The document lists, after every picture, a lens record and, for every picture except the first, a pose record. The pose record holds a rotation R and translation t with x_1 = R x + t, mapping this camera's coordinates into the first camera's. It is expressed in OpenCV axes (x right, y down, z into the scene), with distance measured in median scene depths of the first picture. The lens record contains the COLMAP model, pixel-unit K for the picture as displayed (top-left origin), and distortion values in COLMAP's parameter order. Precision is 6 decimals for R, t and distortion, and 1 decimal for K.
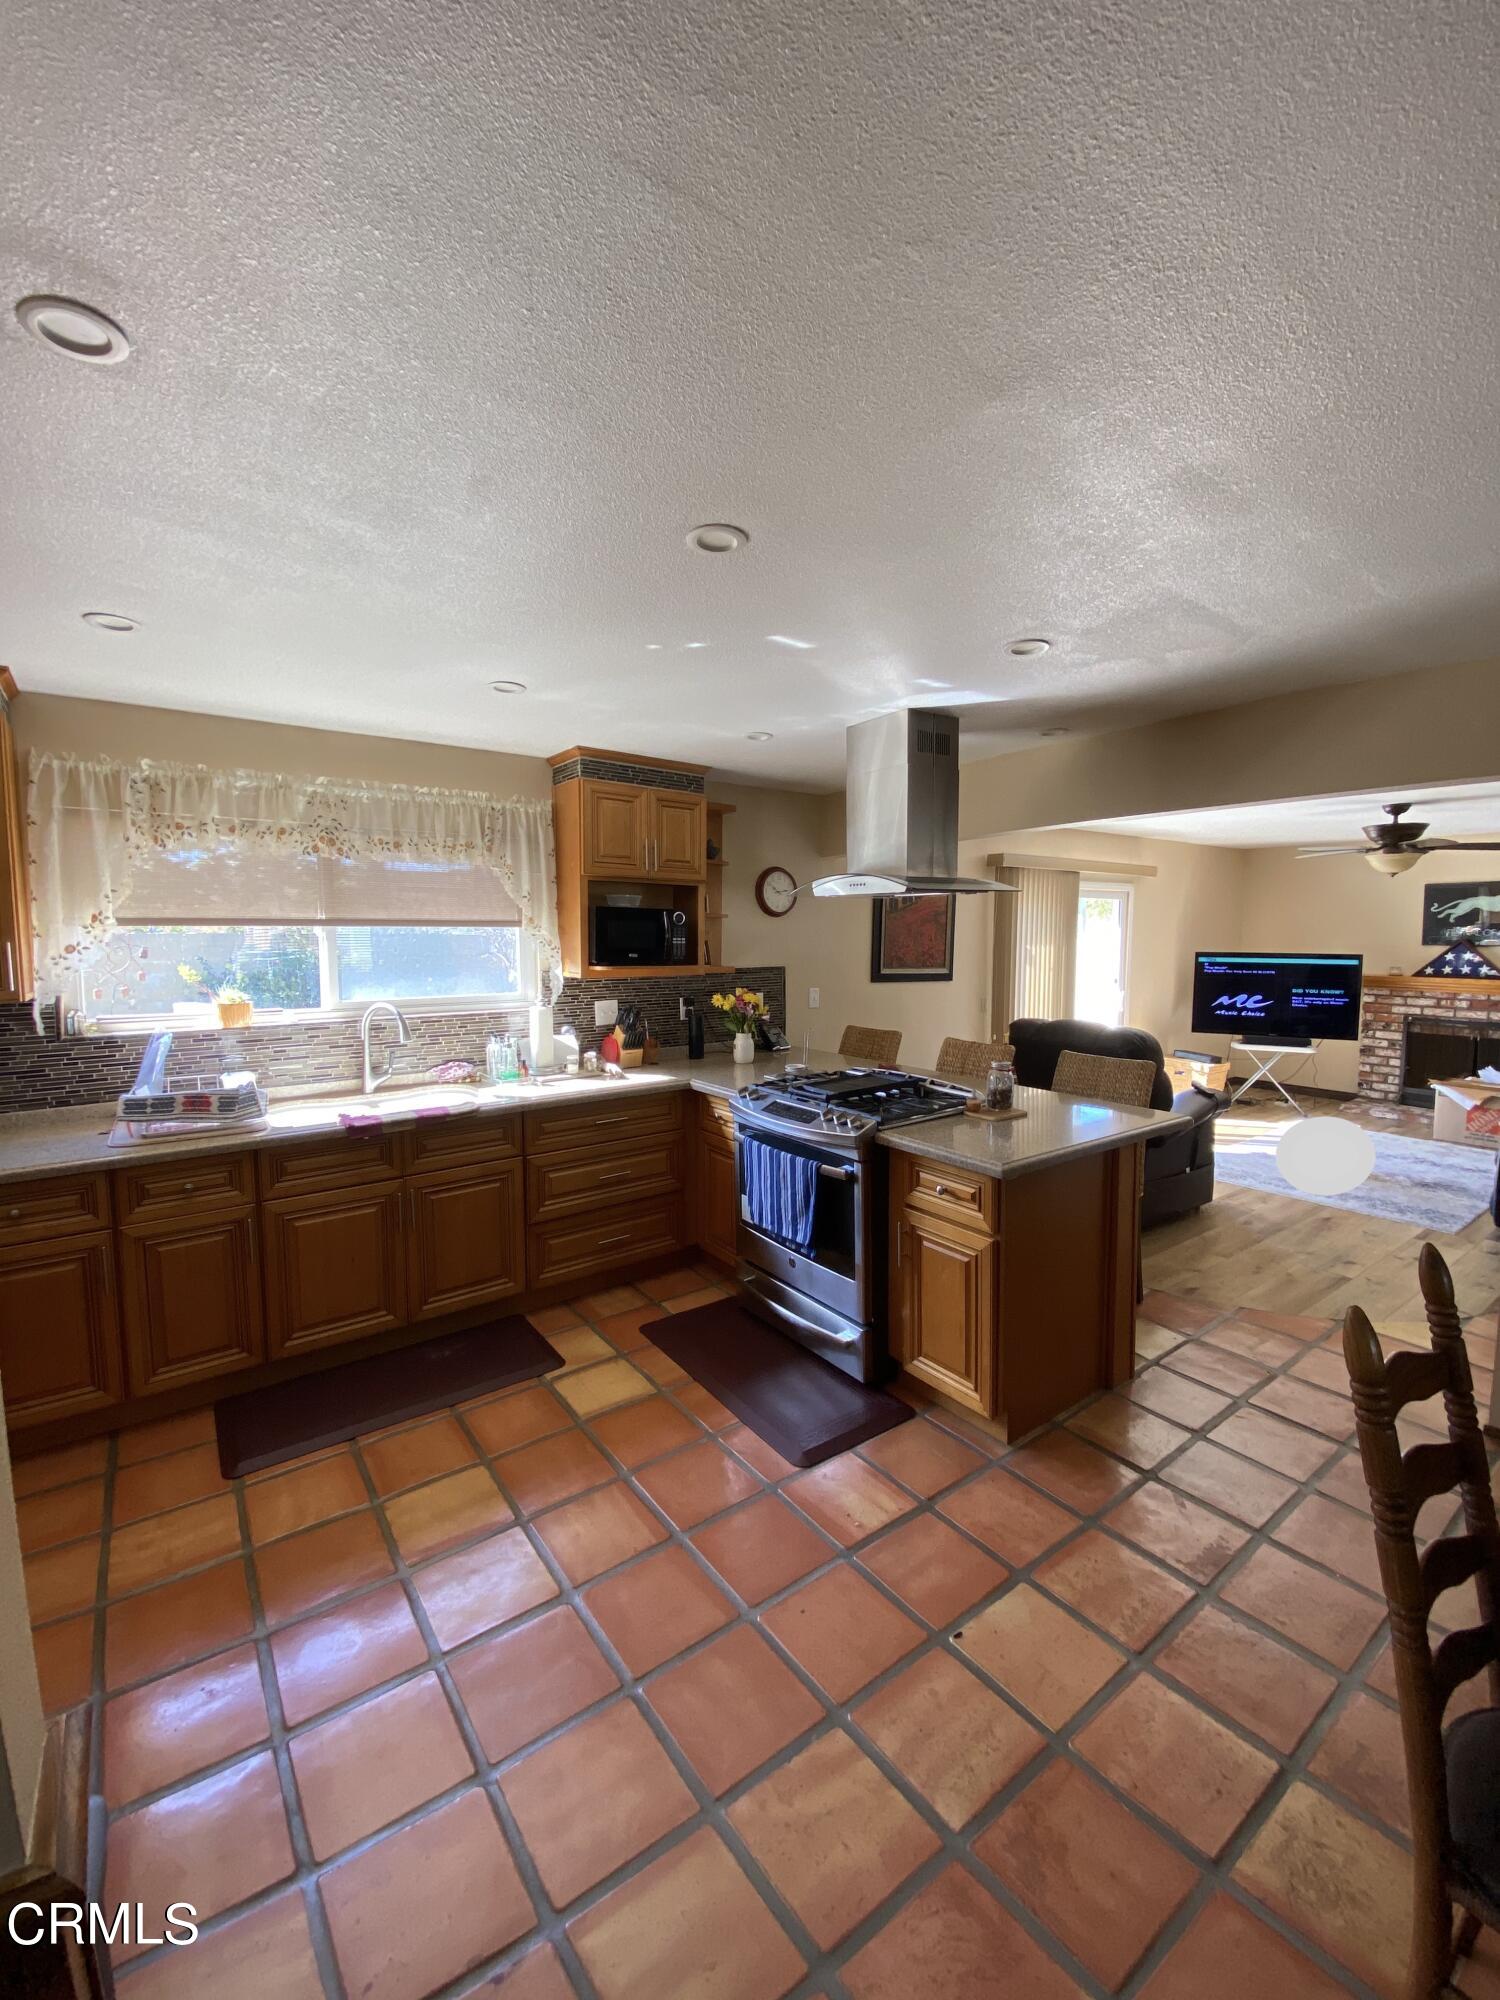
lens RADIAL K [[797.5, 0, 750.0], [0, 797.5, 1000.0], [0, 0, 1]] dist [0.013500, -0.019187]
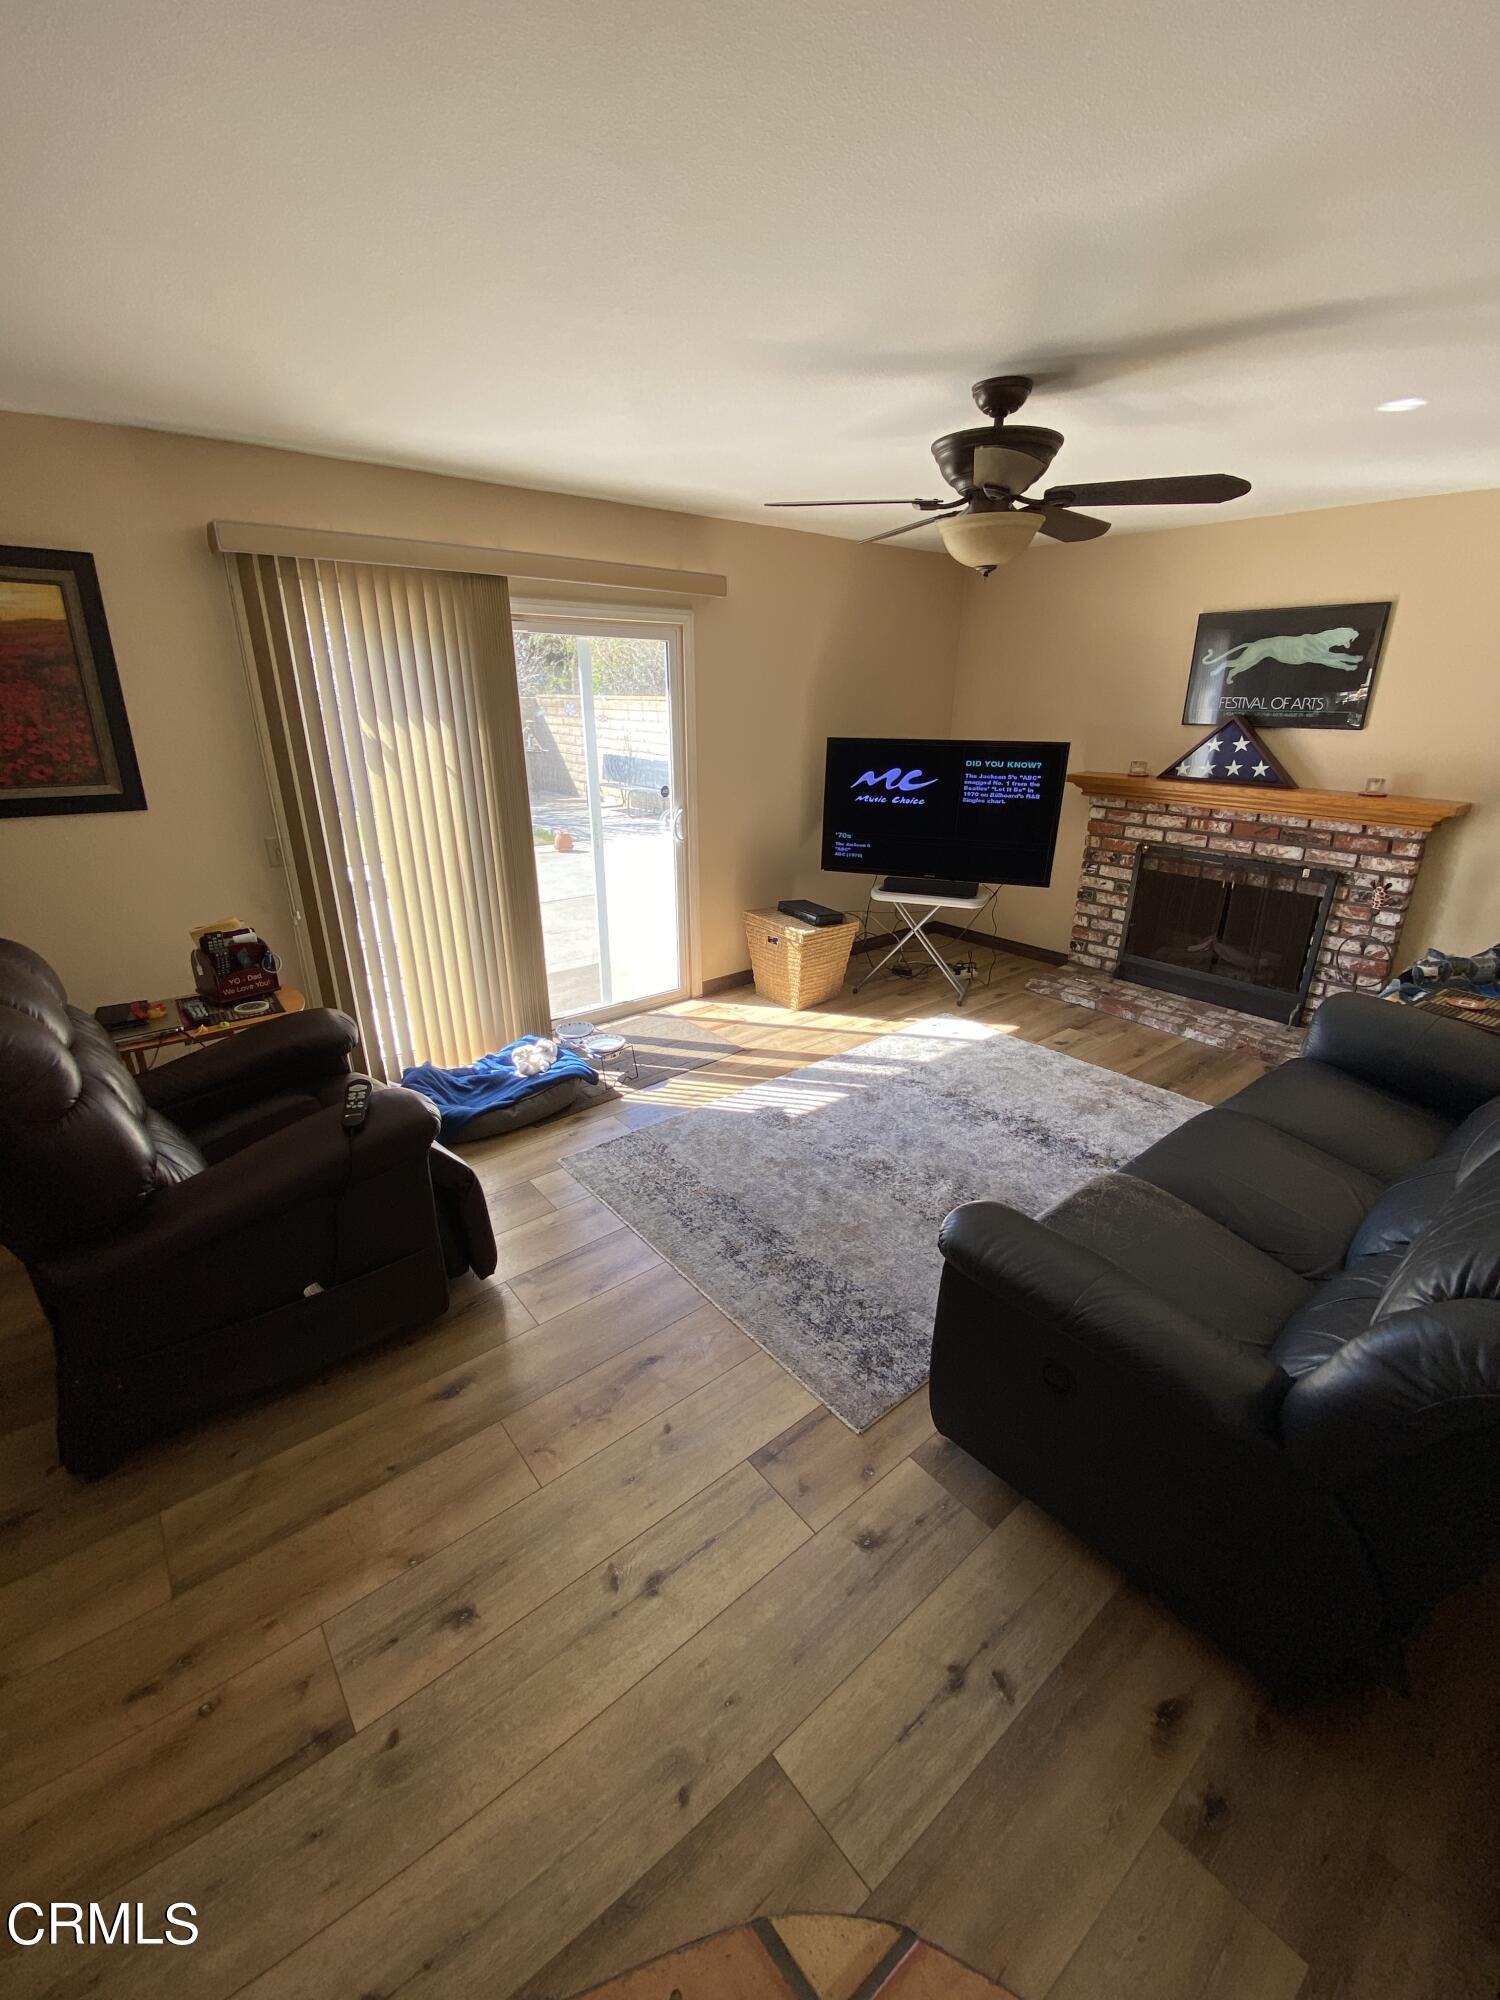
lens RADIAL K [[797.5, 0, 750.0], [0, 797.5, 1000.0], [0, 0, 1]] dist [0.013500, -0.019187]
pose [[0.998105, -0.019579, 0.058339, 0.482219], [0.002667, 0.960908, 0.276857, -0.037394], [-0.061479, -0.276176, 0.959139, 0.385748]]
